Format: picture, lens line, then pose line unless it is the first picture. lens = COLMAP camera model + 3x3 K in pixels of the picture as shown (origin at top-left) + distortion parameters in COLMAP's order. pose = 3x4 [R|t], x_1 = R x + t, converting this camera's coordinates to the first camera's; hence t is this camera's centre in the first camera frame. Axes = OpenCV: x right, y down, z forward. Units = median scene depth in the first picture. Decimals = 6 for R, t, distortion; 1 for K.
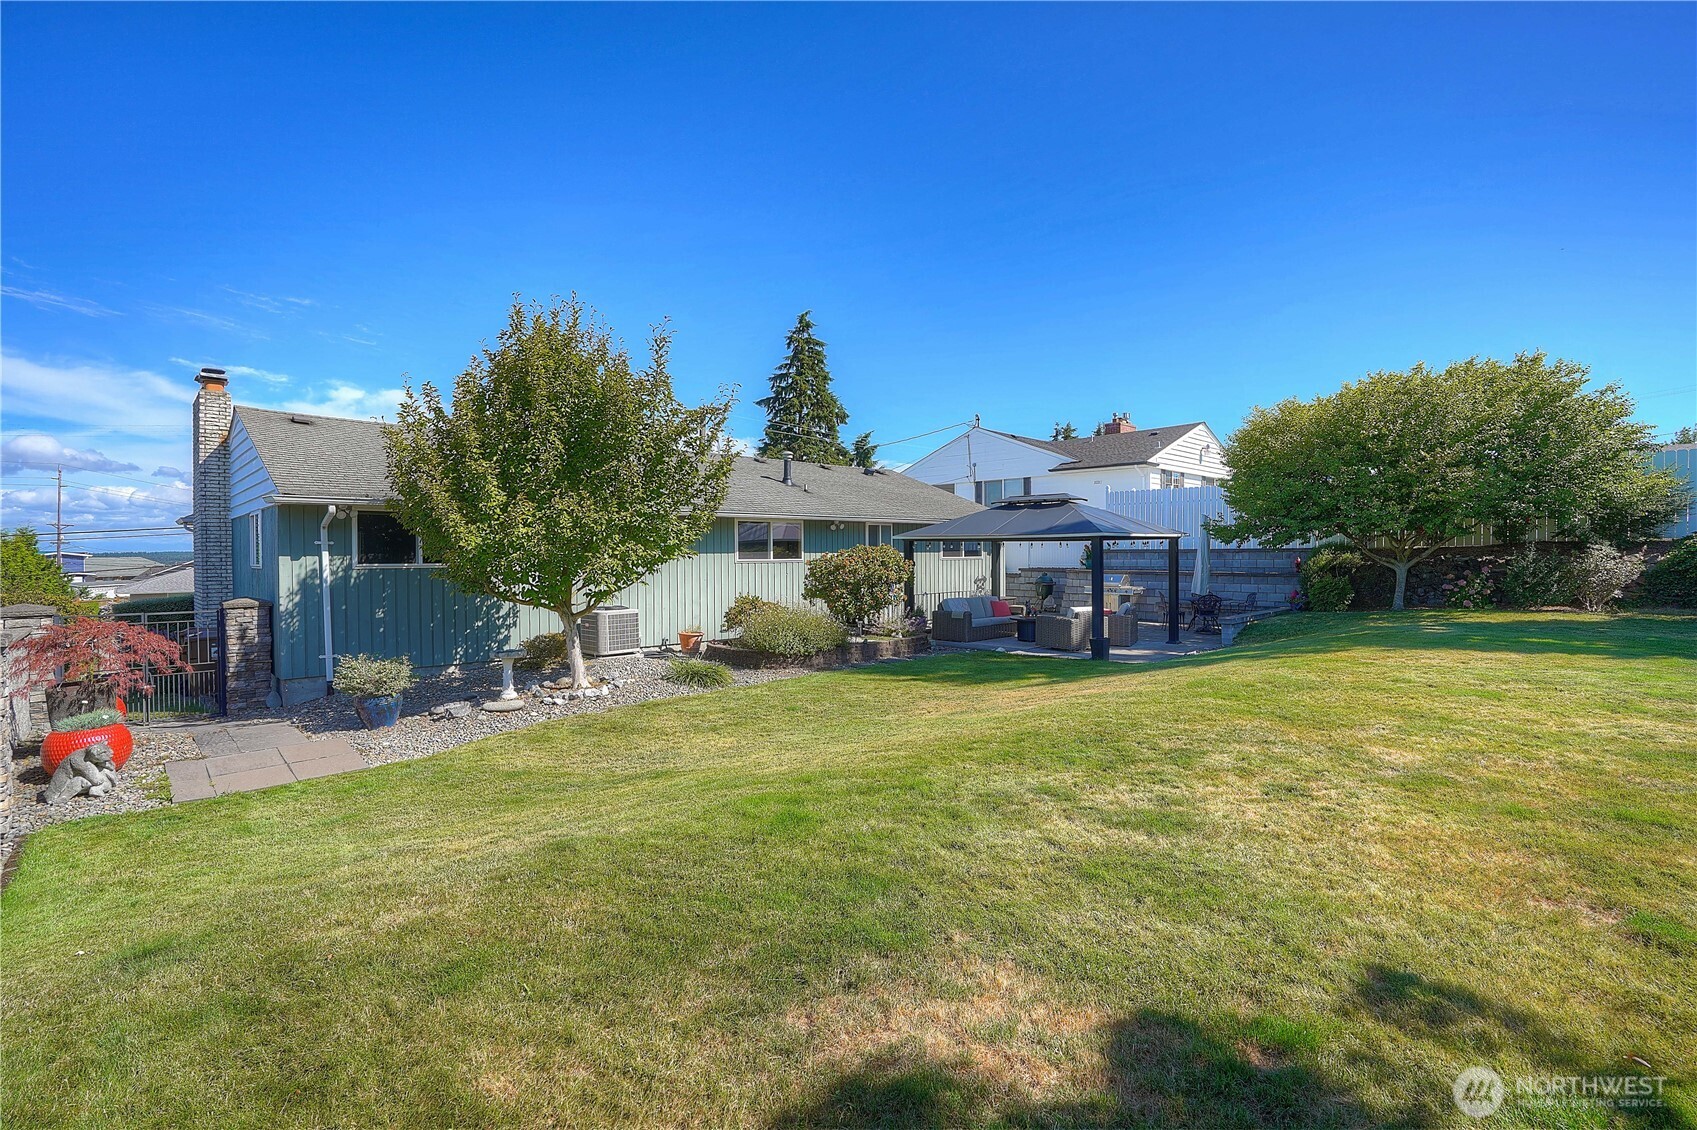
lens RADIAL K [[770.8, 0, 848.5], [0, 770.8, 561.3], [0, 0, 1]] dist [-0.002757, -0.000049]
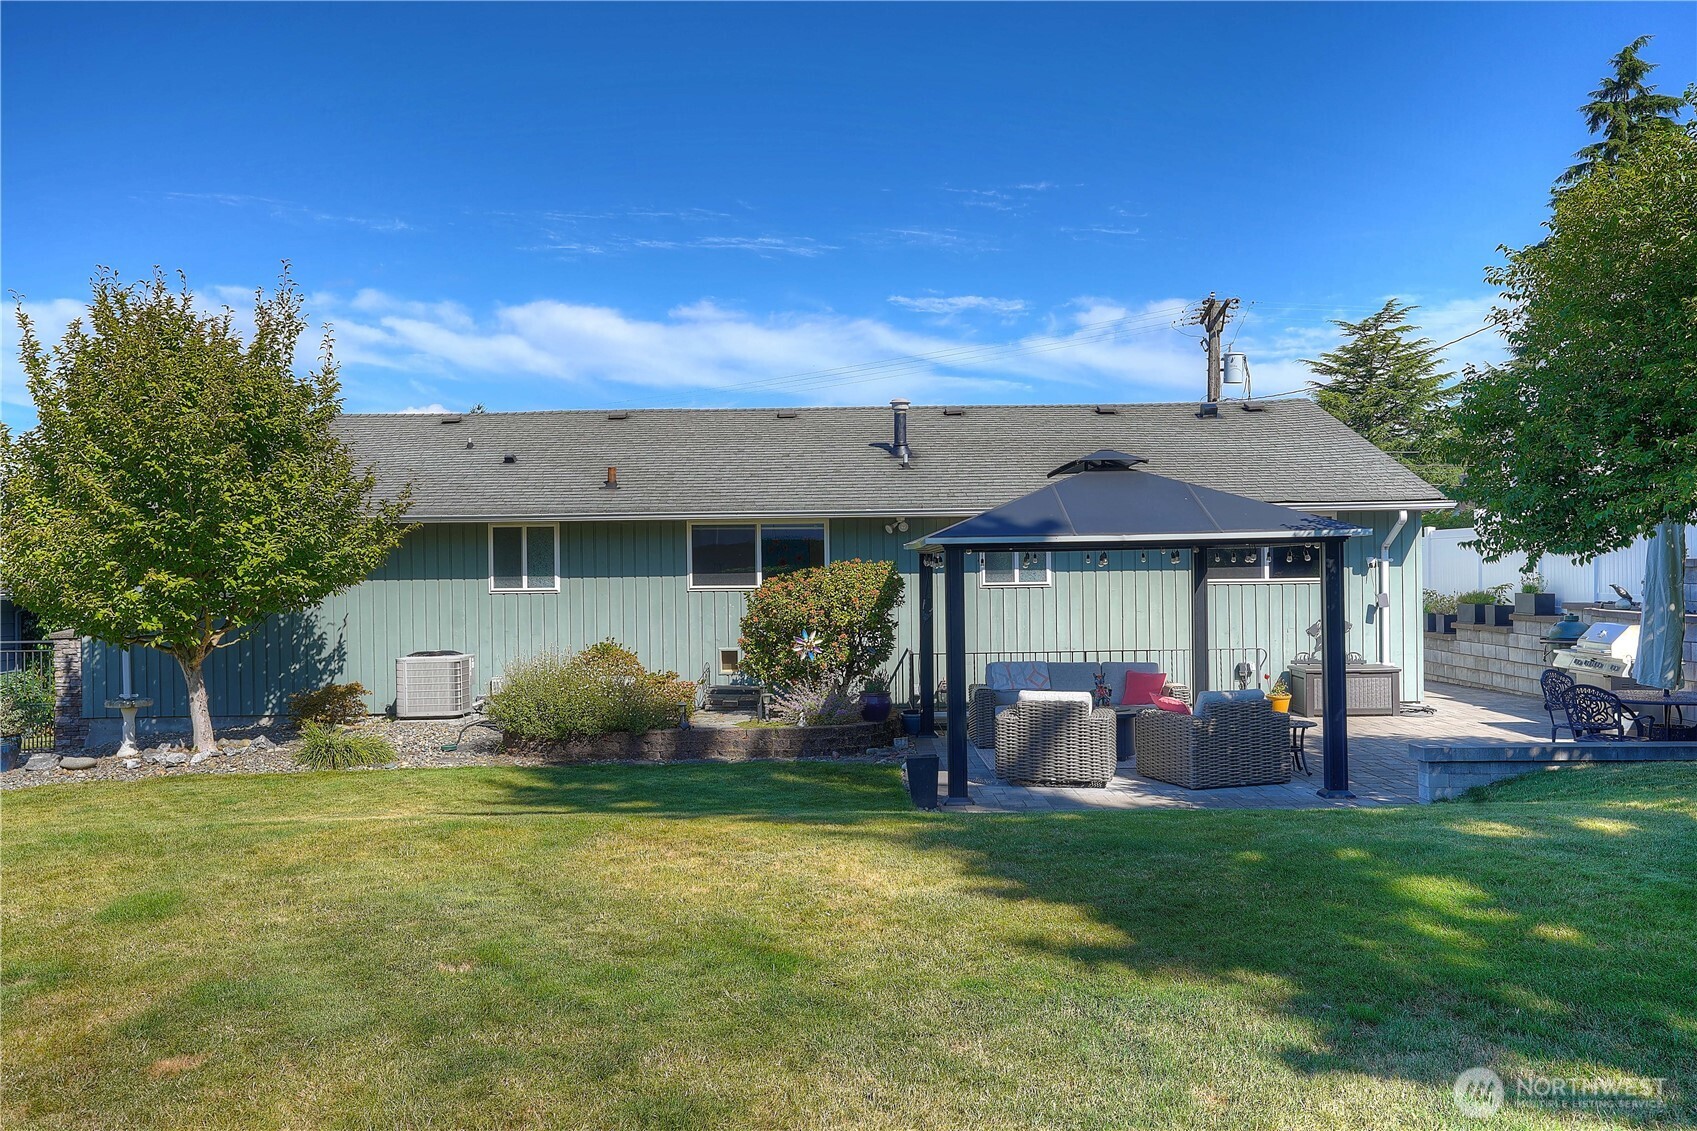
lens RADIAL K [[1418.5, 0, 848.5], [0, 1418.5, 568.9], [0, 0, 1]] dist [0.044947, 0.004564]
pose [[0.747211, -0.008104, -0.664538, 0.912416], [0.001013, 0.999938, -0.011055, -0.003845], [0.664586, 0.007587, 0.747173, 0.262334]]
